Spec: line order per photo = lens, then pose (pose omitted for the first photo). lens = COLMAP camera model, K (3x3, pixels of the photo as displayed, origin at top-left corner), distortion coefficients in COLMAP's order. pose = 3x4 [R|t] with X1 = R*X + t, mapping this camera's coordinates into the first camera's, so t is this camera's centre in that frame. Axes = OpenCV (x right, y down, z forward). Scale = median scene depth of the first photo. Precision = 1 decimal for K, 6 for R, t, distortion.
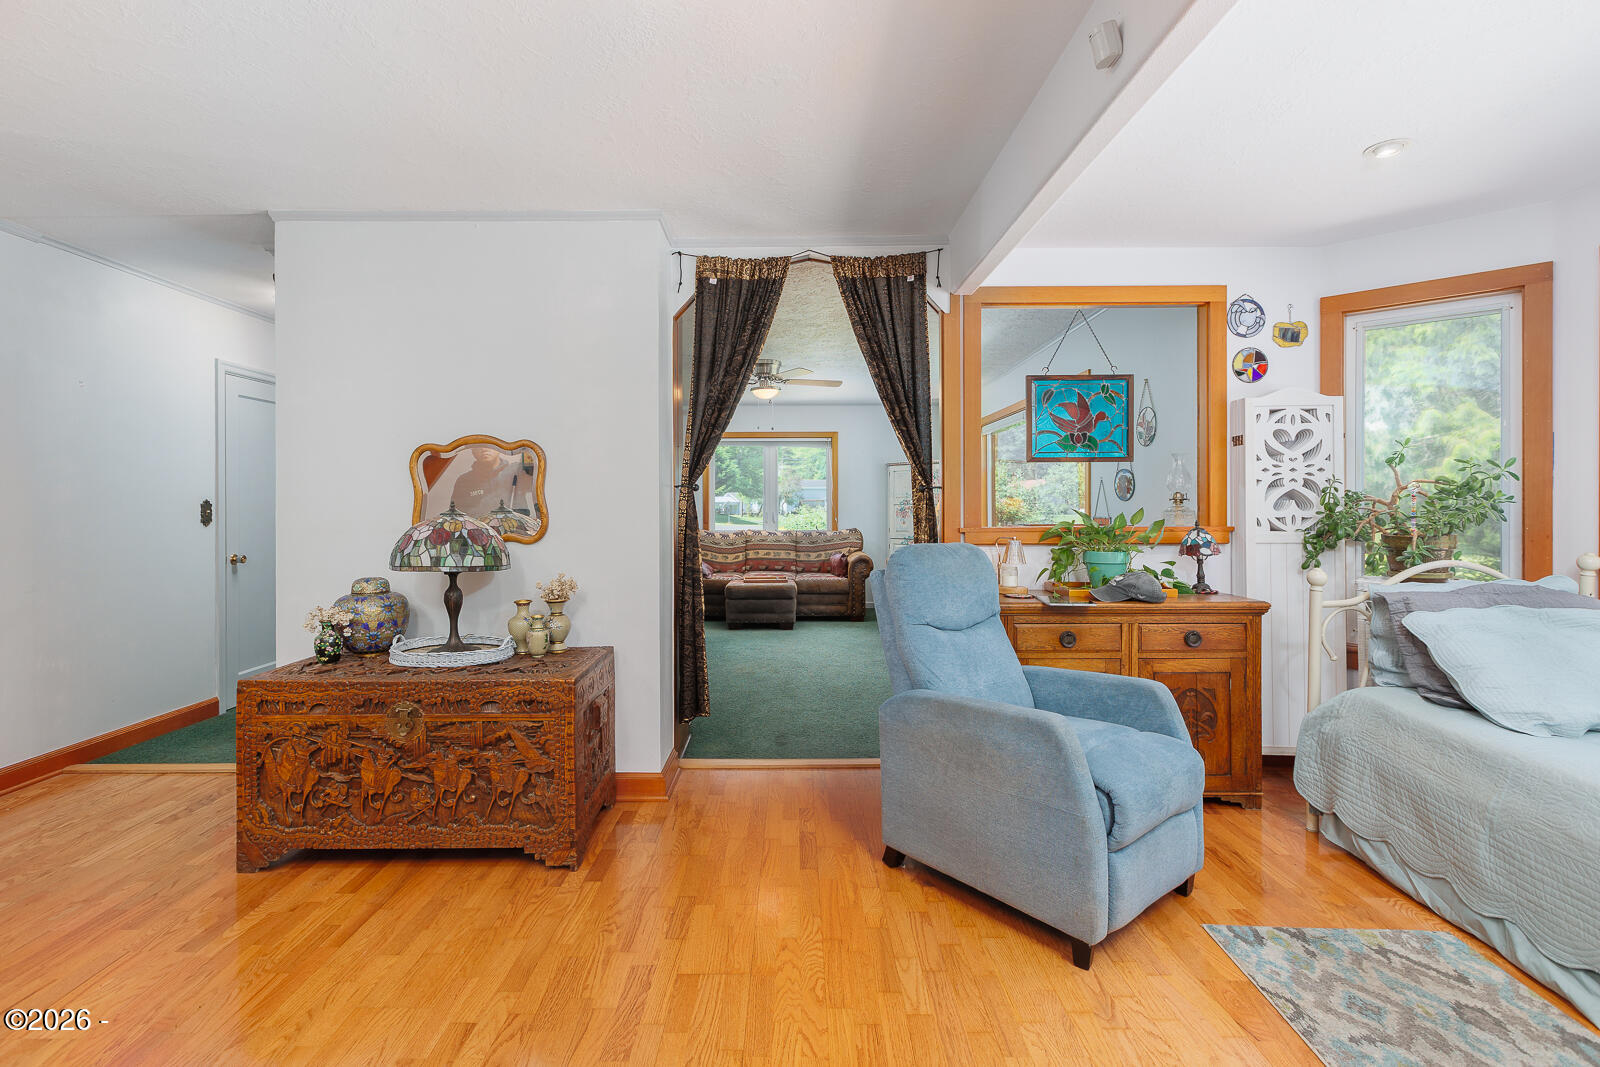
lens RADIAL K [[735.2, 0, 796.9], [0, 735.2, 506.2], [0, 0, 1]] dist [0.003906, 0.000209]
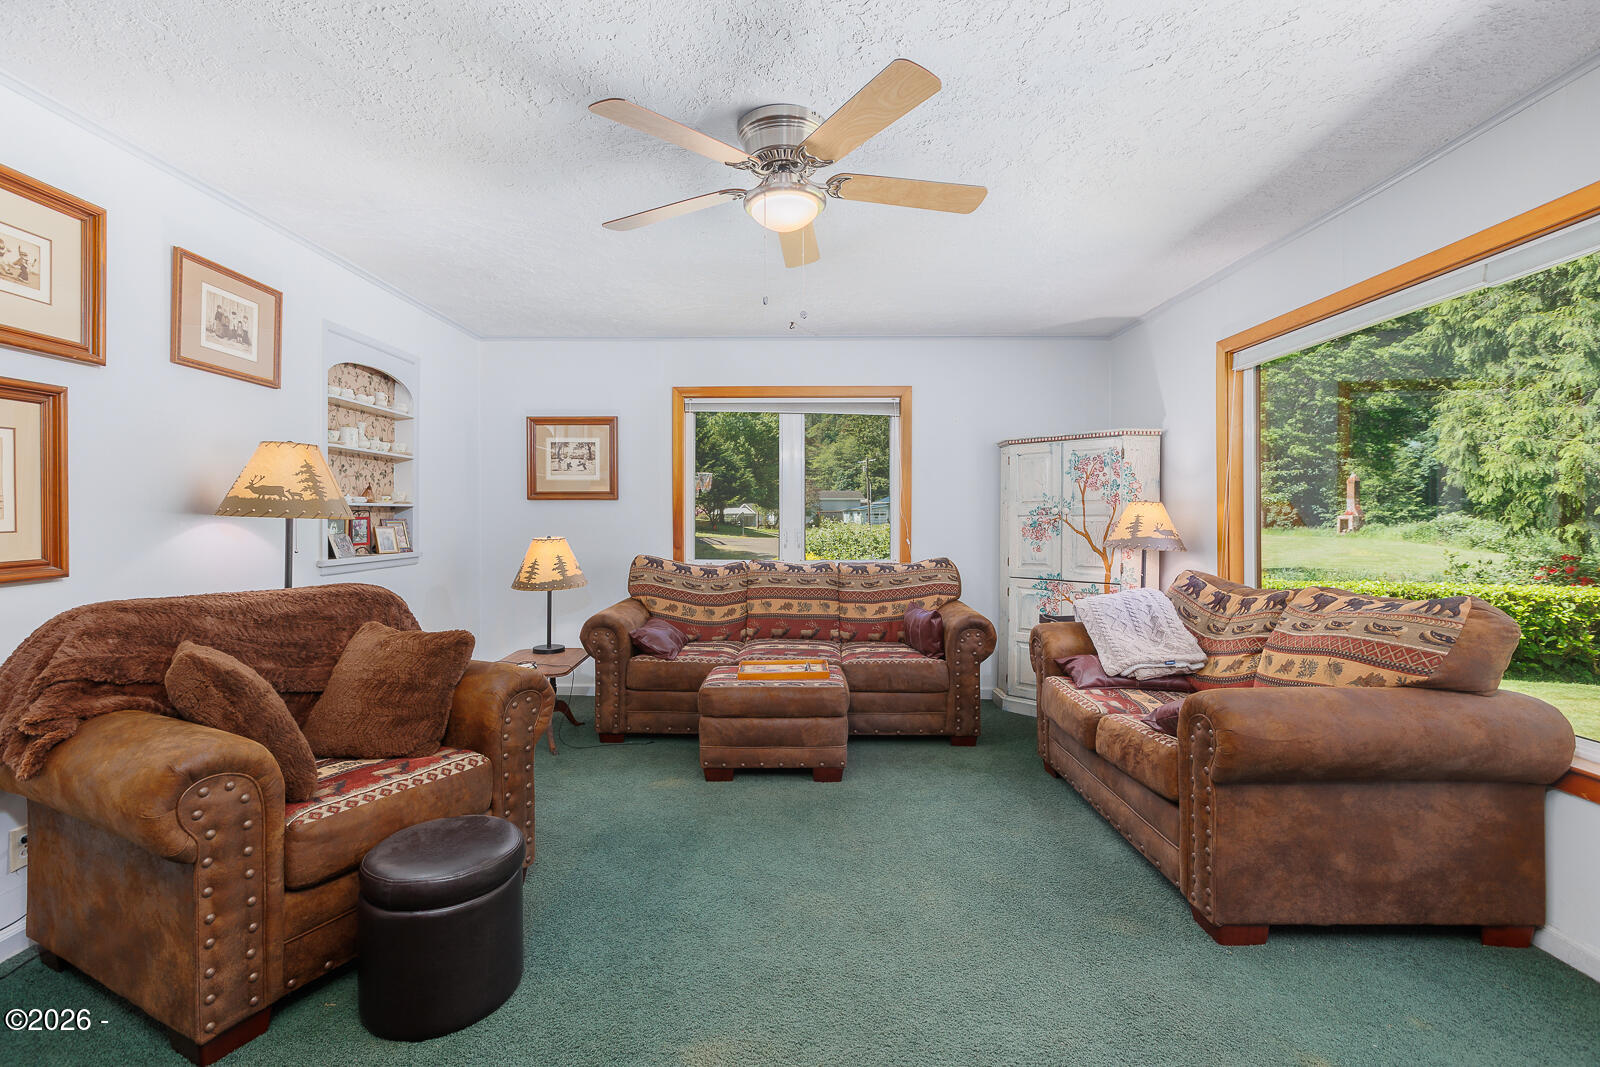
lens RADIAL K [[735.2, 0, 796.9], [0, 735.2, 506.2], [0, 0, 1]] dist [0.003906, 0.000209]
pose [[0.999746, -0.000793, -0.022516, -0.020475], [0.000439, 0.999876, -0.015744, -0.000341], [0.022526, 0.015730, 0.999623, 0.461191]]
